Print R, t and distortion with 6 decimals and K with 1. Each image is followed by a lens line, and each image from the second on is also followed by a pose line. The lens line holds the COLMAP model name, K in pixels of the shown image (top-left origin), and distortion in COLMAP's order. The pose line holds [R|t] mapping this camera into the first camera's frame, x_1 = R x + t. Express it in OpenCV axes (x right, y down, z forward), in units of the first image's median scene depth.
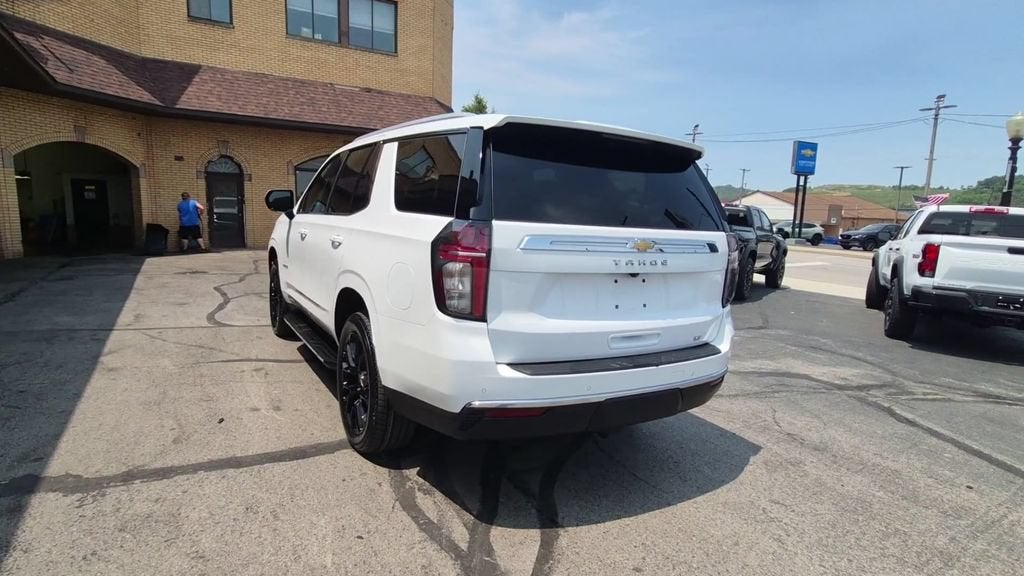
lens RADIAL K [[553.4, 0, 512.8], [0, 553.4, 295.0], [0, 0, 1]] dist [0.004989, -0.000513]
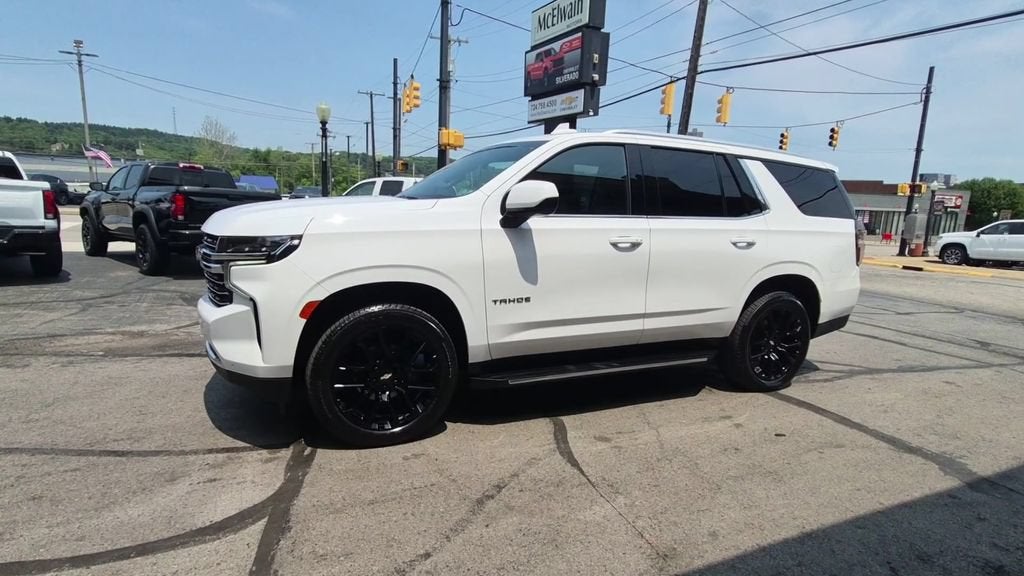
lens RADIAL K [[553.4, 0, 510.4], [0, 553.4, 295.1], [0, 0, 1]] dist [0.004989, -0.000513]
pose [[0.094218, -0.206548, 0.973890, -1.680514], [0.106998, 0.974676, 0.196363, -0.299237], [-0.989785, 0.085704, 0.113932, 1.516460]]
